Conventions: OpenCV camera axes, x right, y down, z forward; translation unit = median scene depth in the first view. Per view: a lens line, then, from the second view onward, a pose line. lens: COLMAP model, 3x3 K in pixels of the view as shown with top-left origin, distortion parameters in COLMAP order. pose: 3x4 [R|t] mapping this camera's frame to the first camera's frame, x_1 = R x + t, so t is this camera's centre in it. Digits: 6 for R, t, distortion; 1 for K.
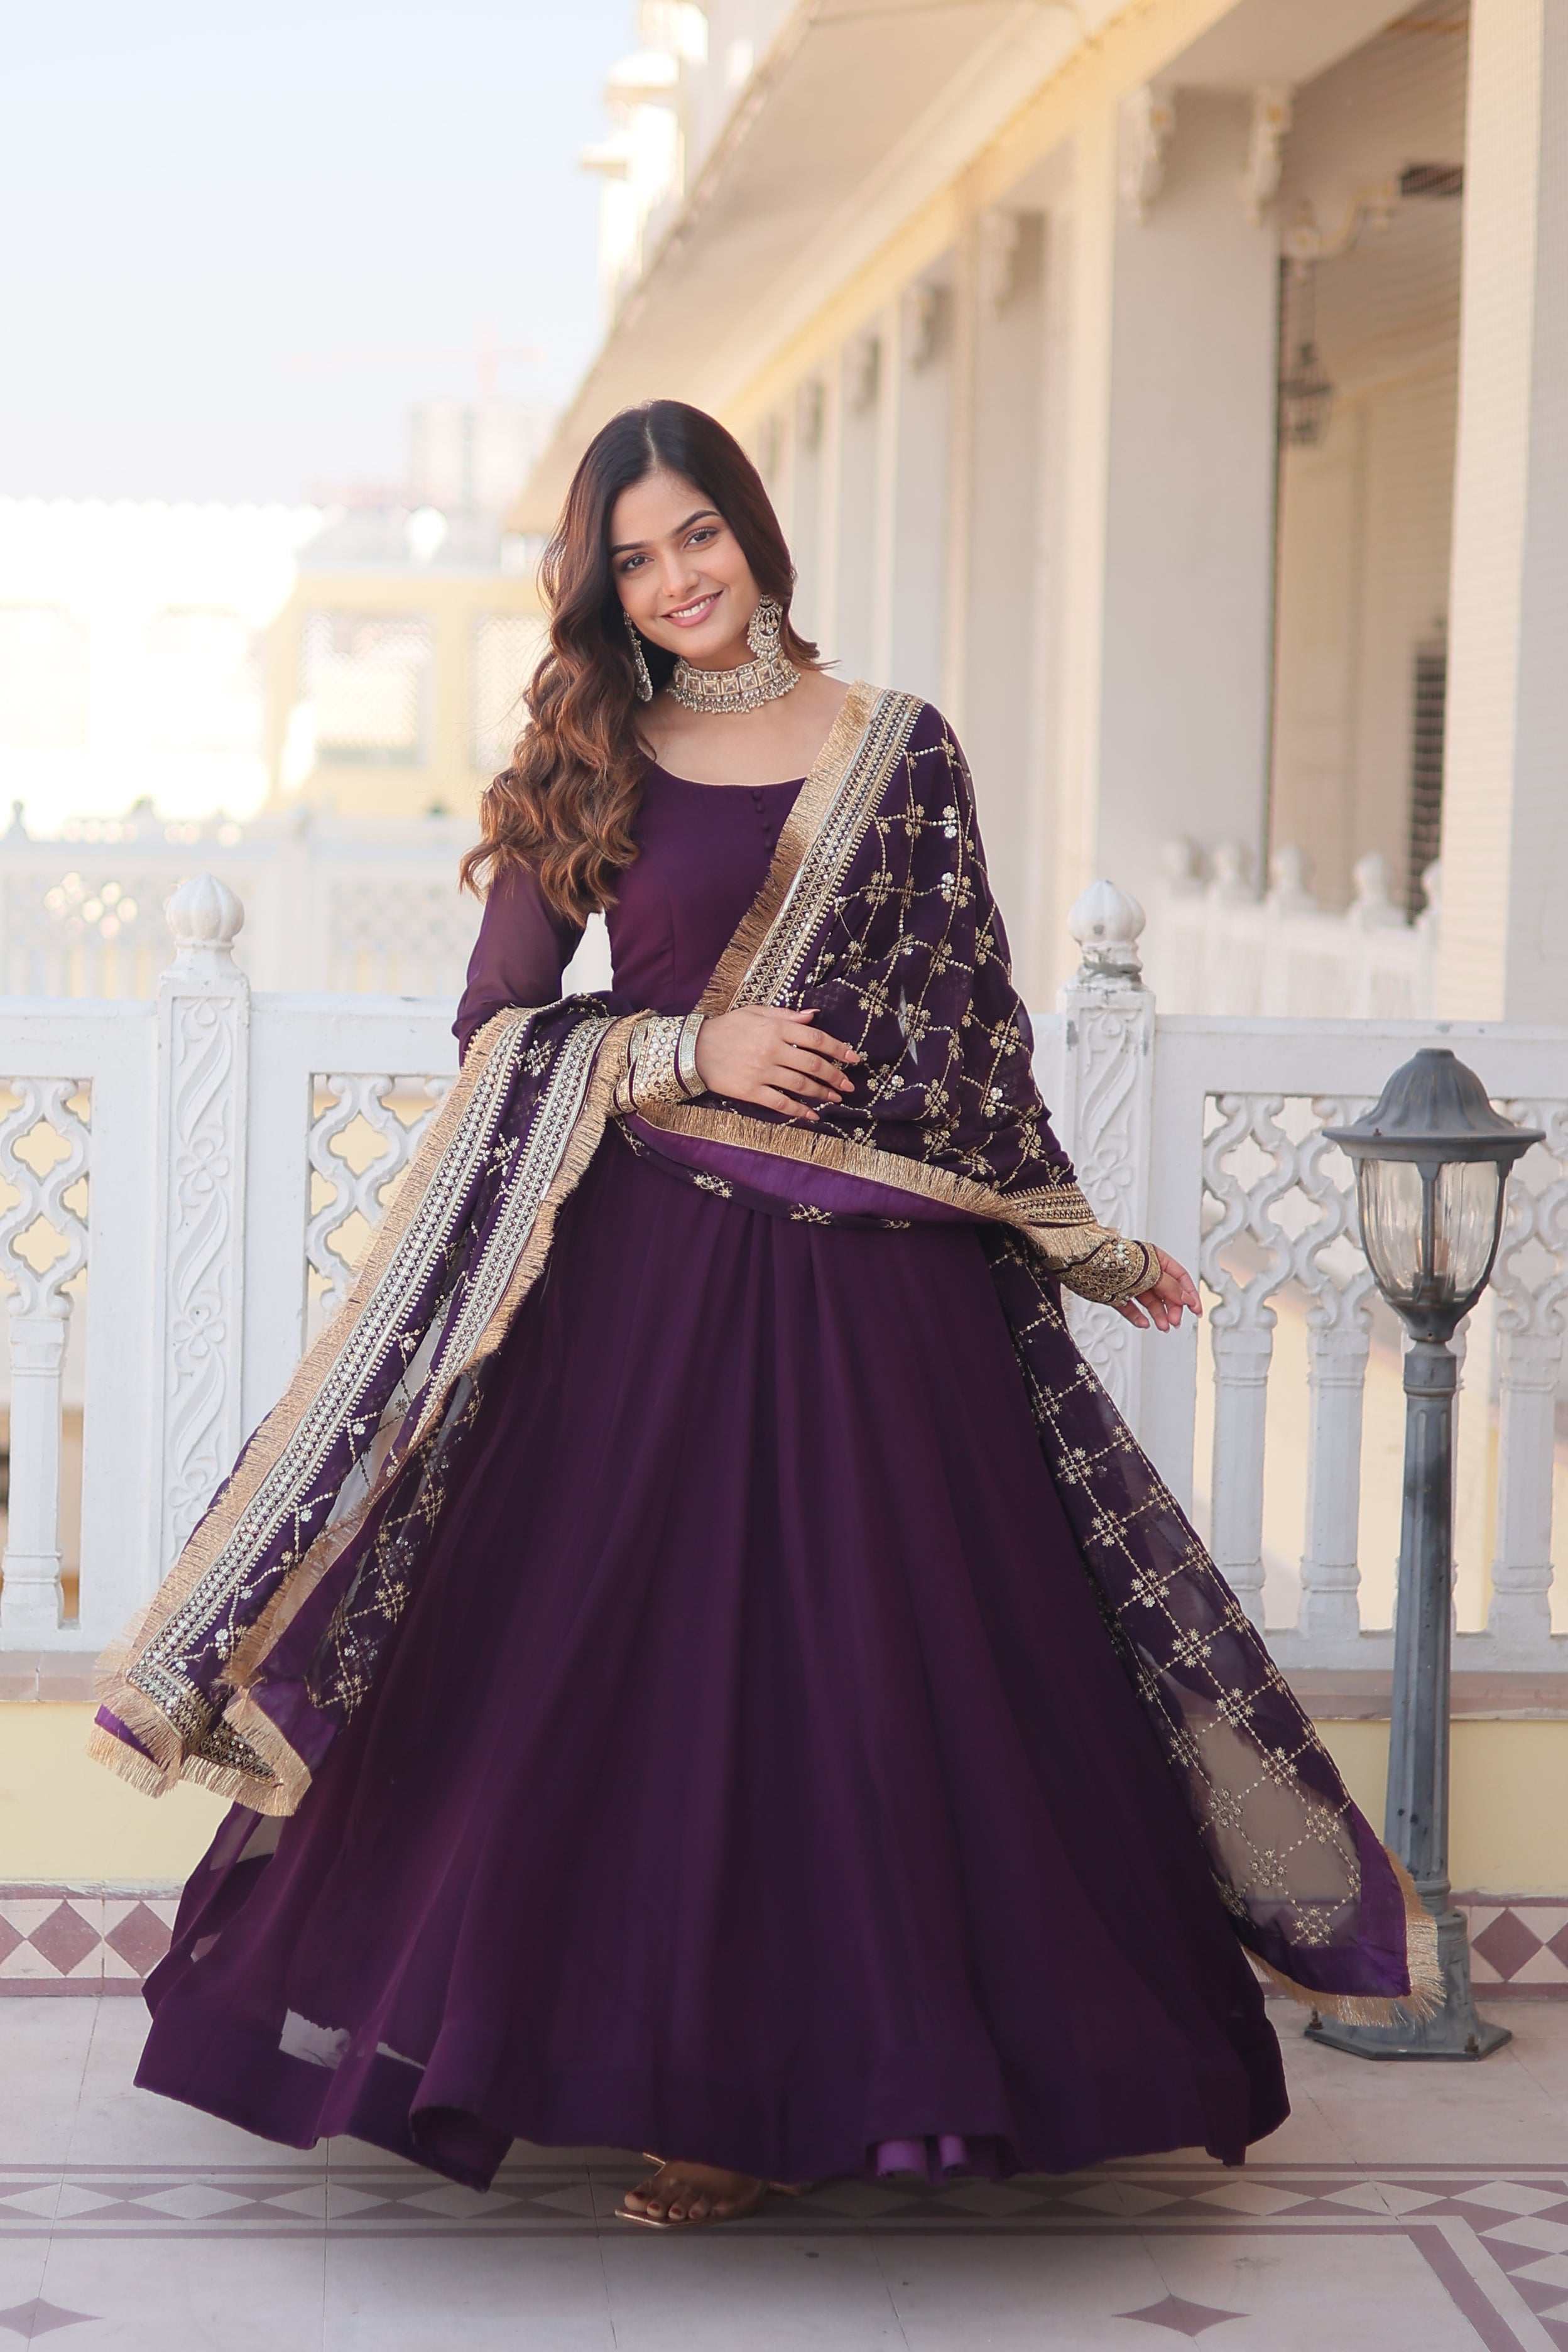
lens RADIAL K [[5260.7, 0, 784.0], [0, 5260.7, 1176.0], [0, 0, 1]] dist [0.019062, -0.024873]
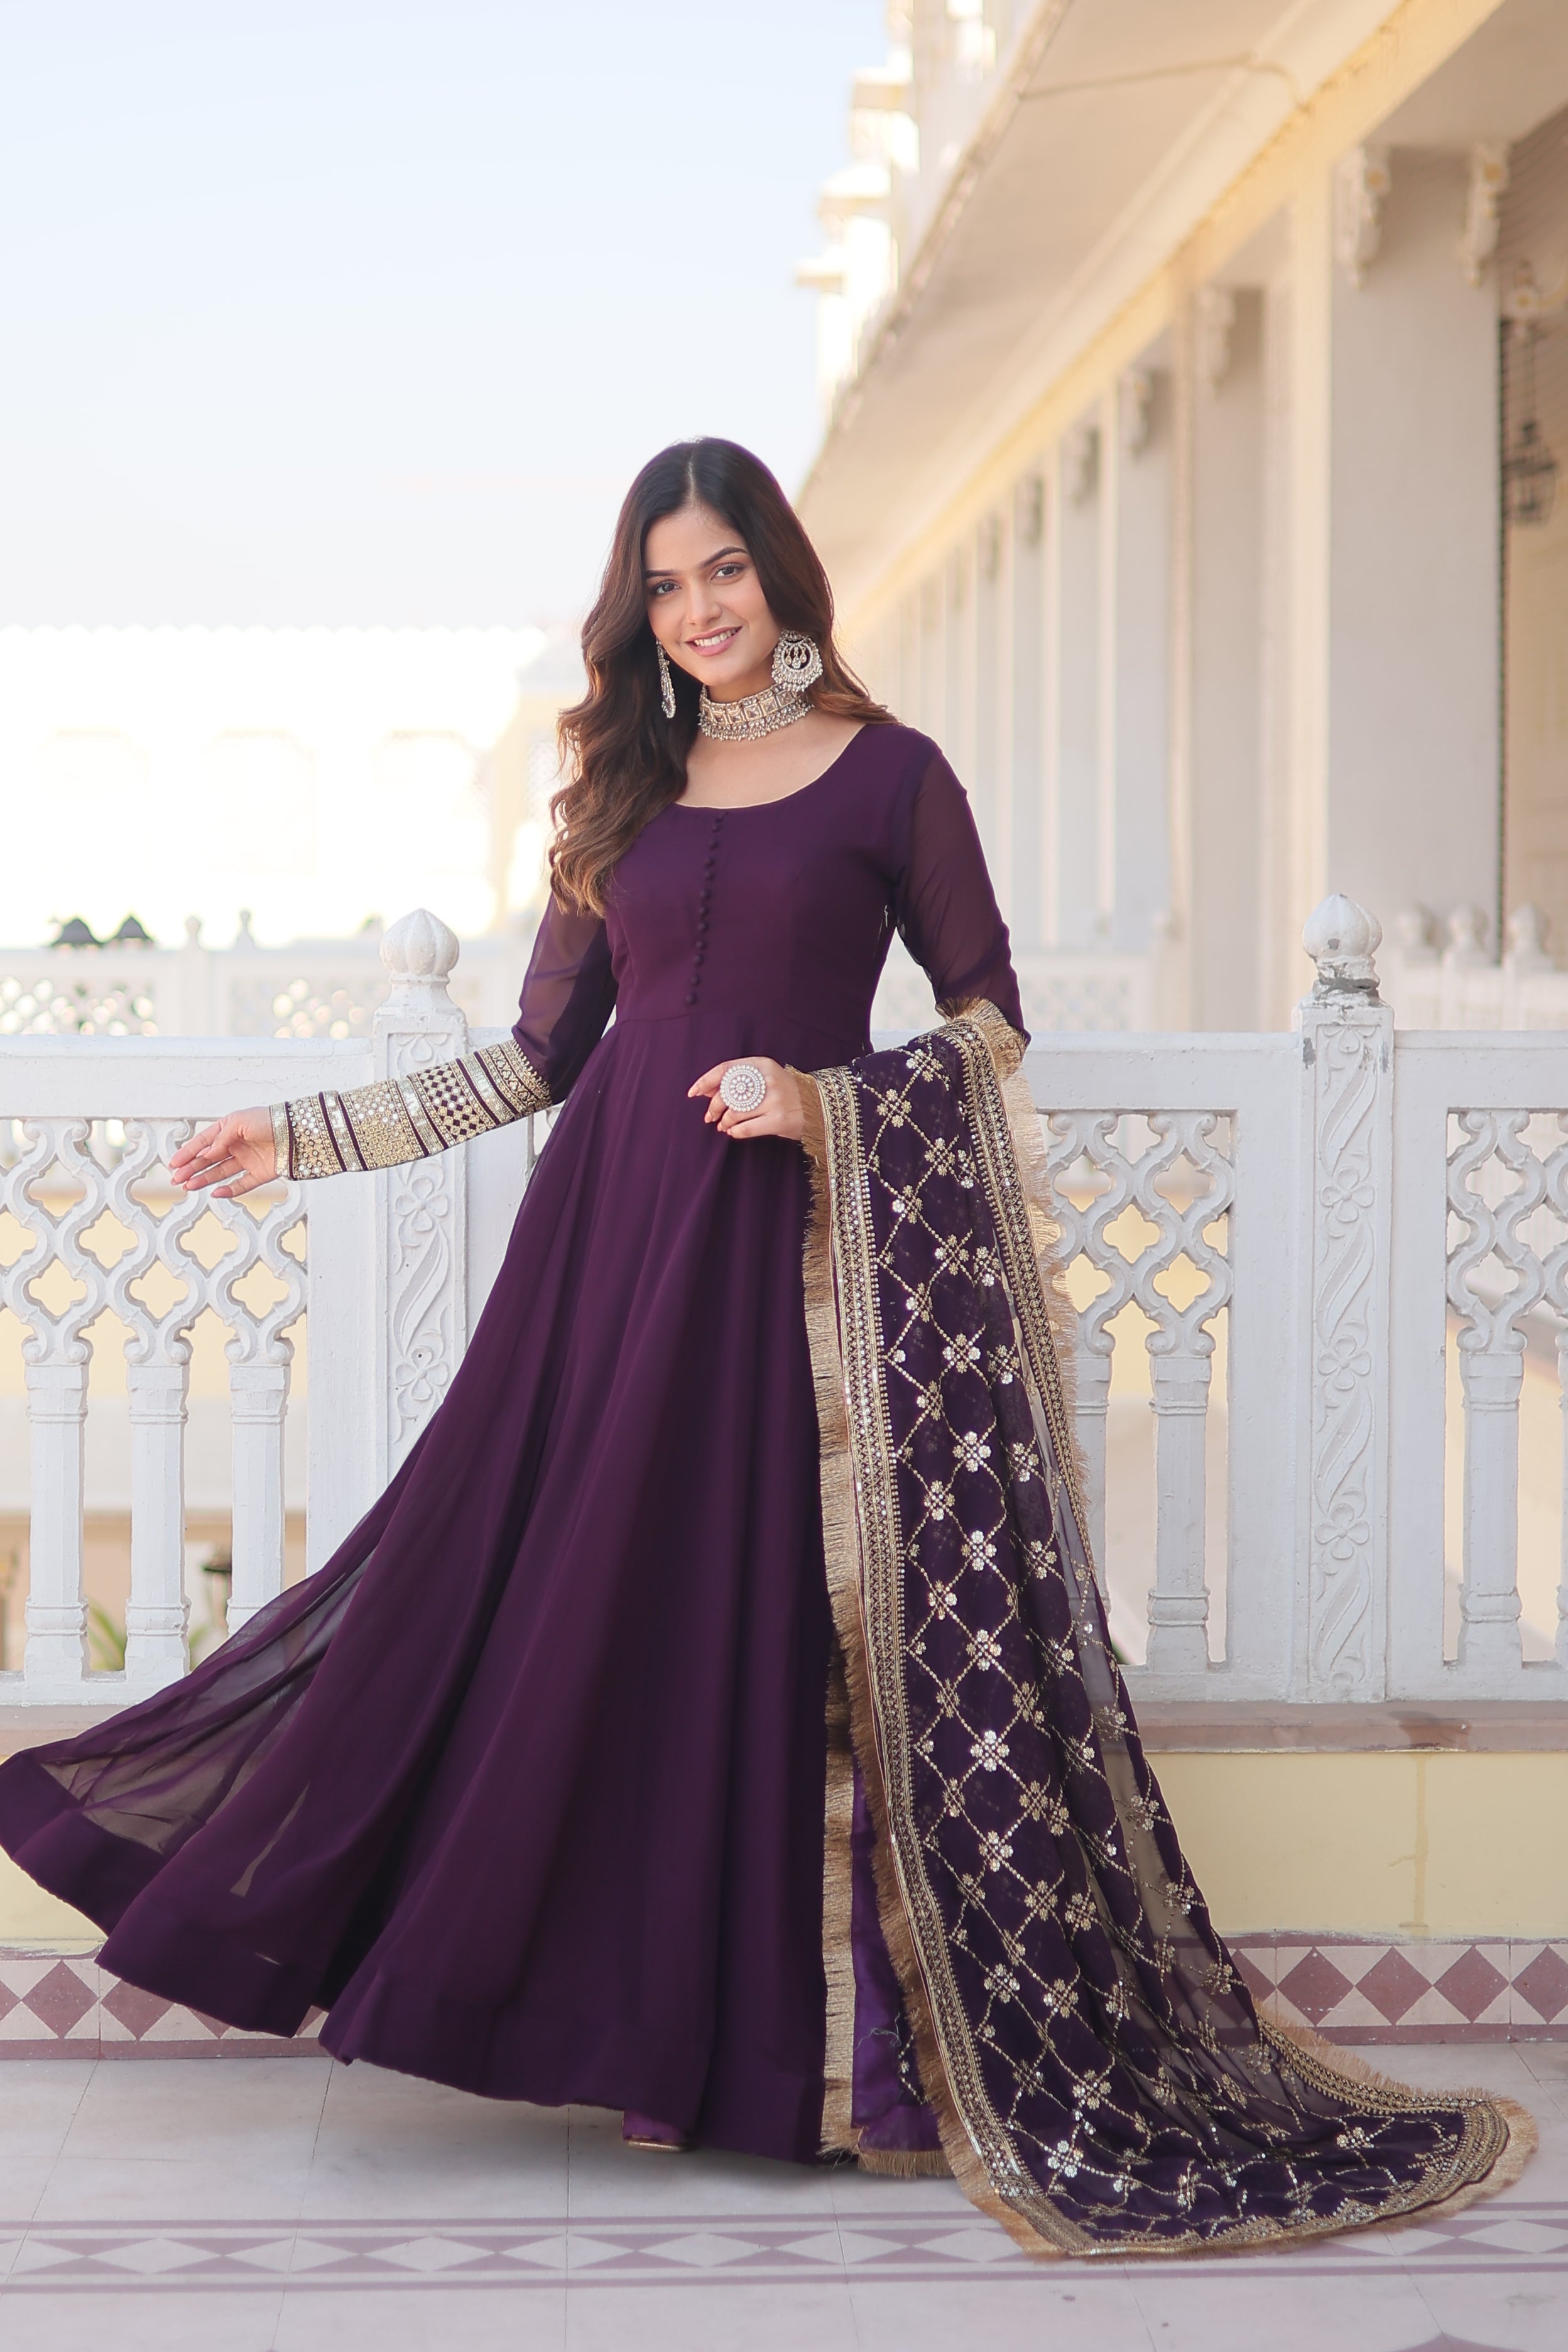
lens RADIAL K [[5260.7, 0, 784.0], [0, 5260.7, 1176.0], [0, 0, 1]] dist [0.019062, -0.024873]
pose [[0.998758, -0.022170, -0.044611, 0.000466], [0.021134, 0.999499, -0.023556, 0.010984], [0.045111, 0.022584, 0.998727, 0.015345]]
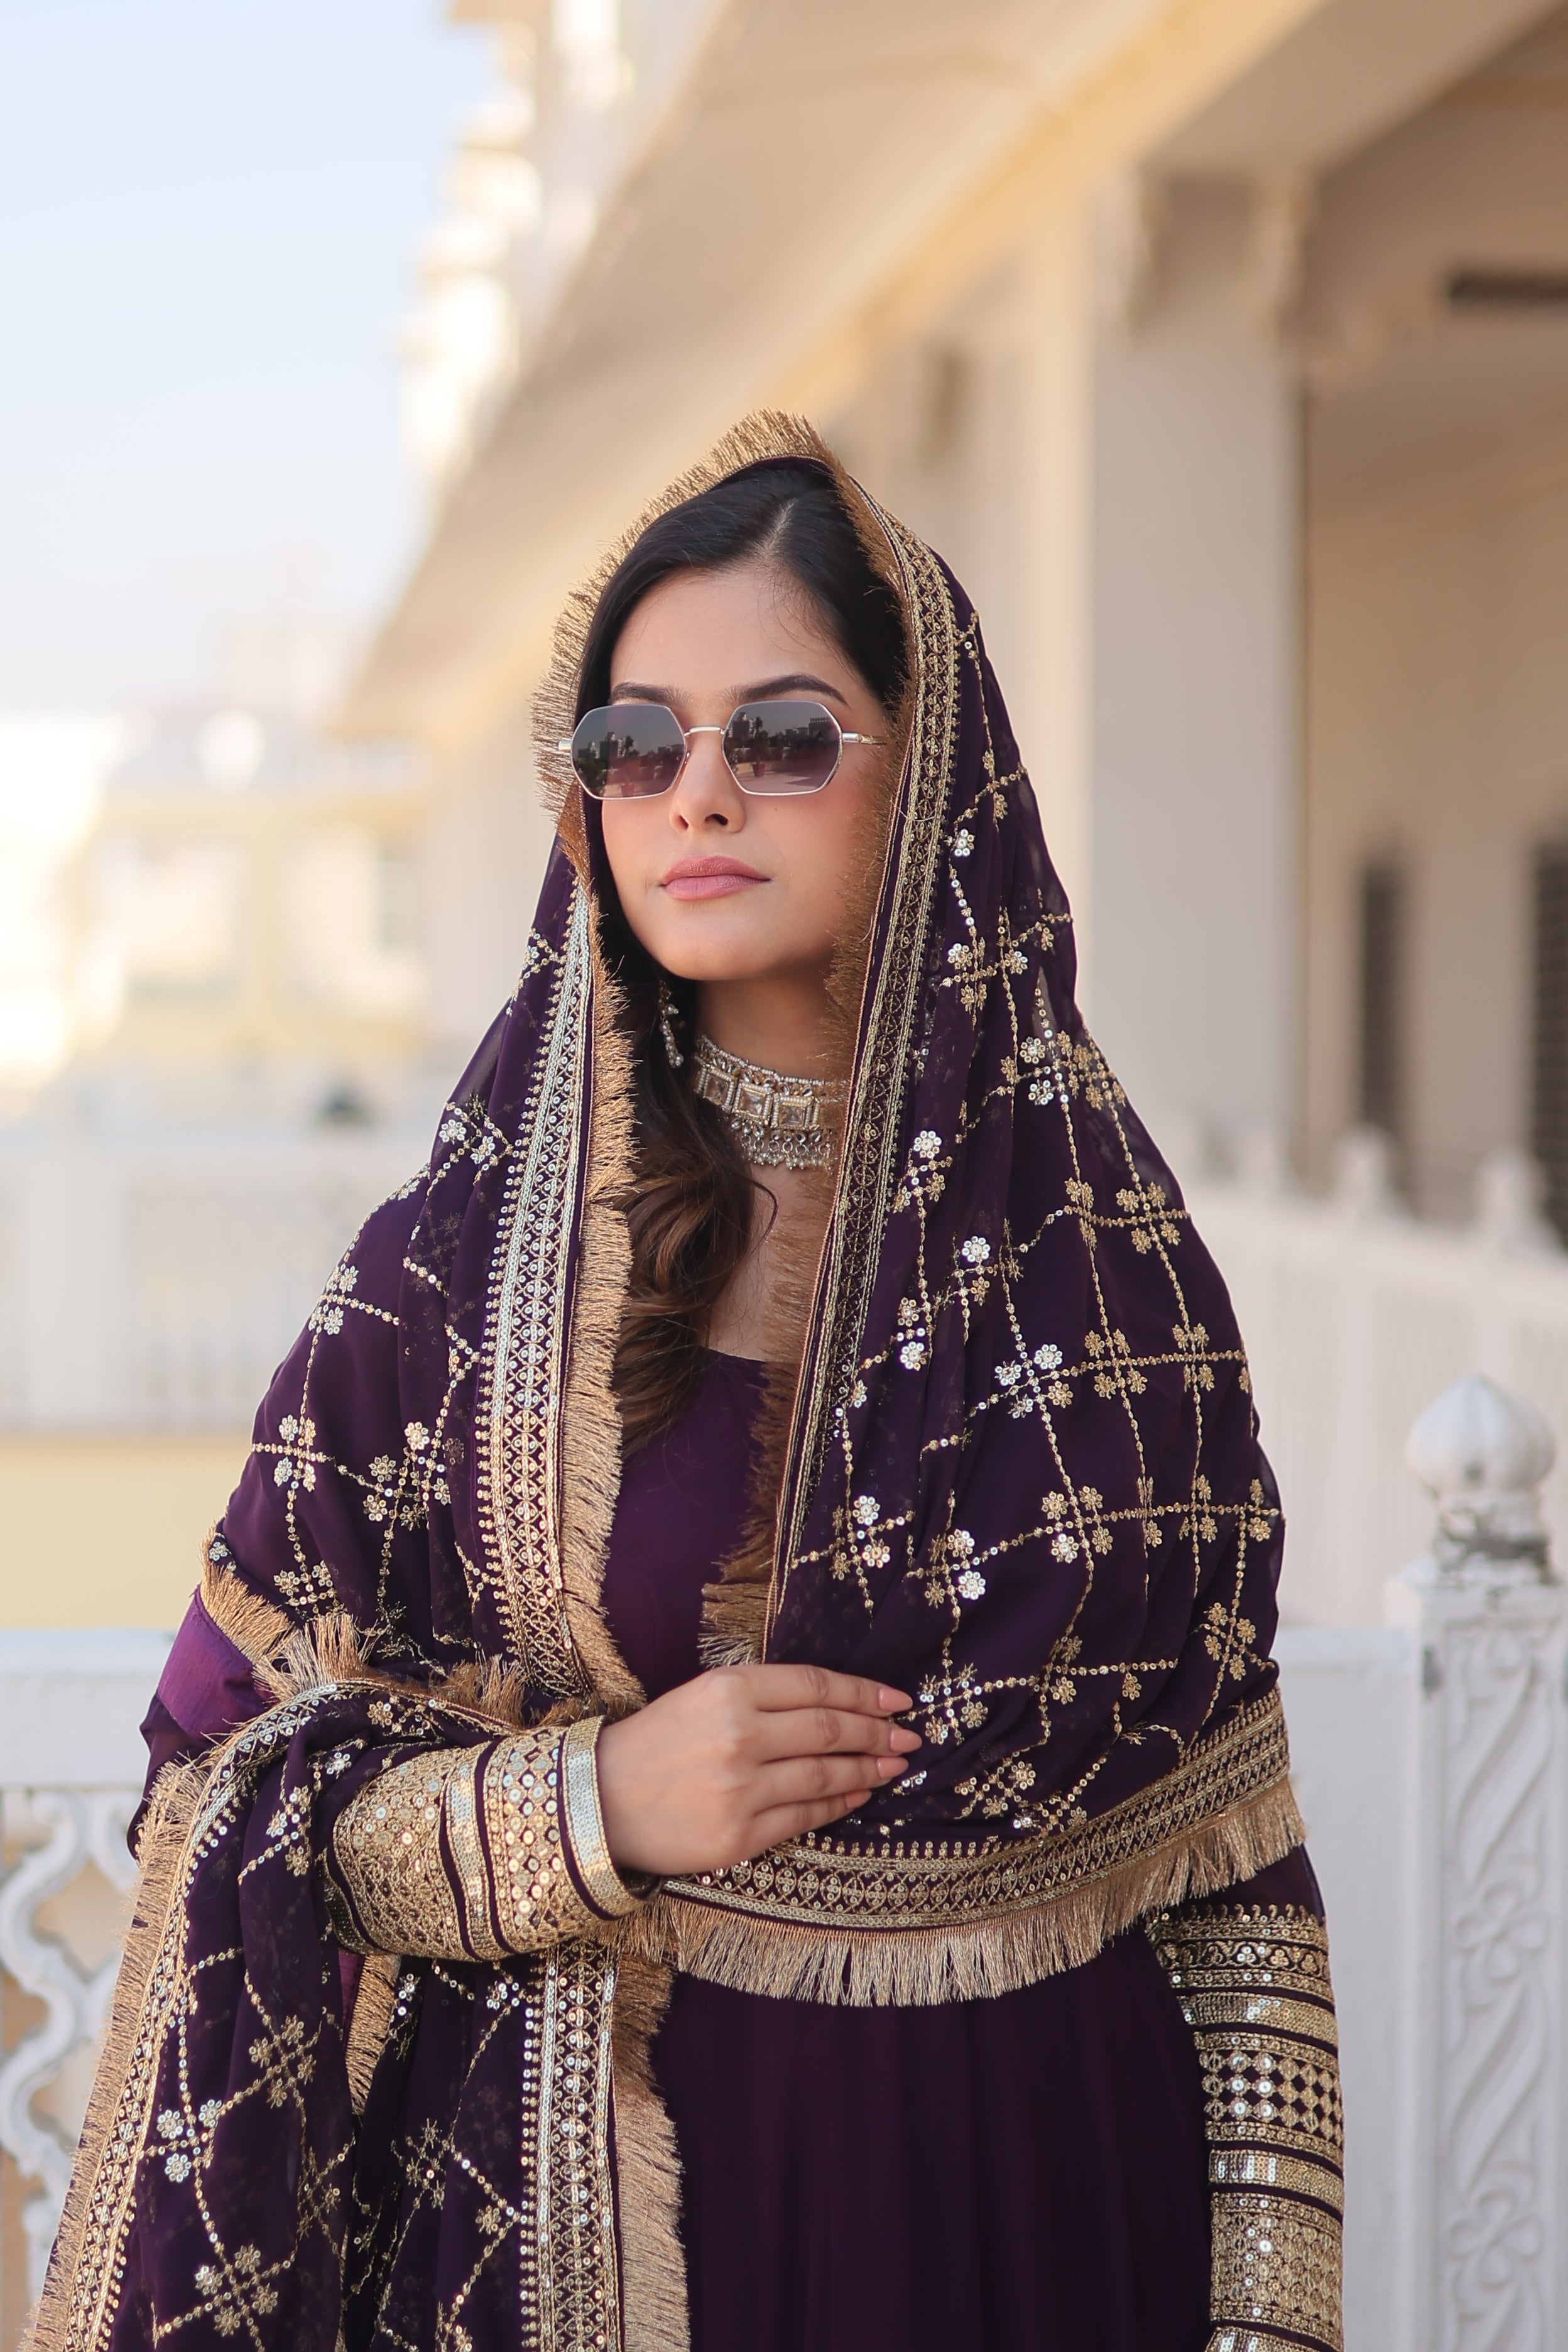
lens RADIAL K [[5403.5, 0, 943.2], [0, 5403.5, 1177.3], [0, 0, 1]] dist [-0.034648, -0.268459]
pose [[0.997888, -0.023650, 0.060505, -0.017293], [0.026045, 0.998896, -0.039104, -0.036964], [-0.059513, 0.040597, 0.997402, 0.295321]]
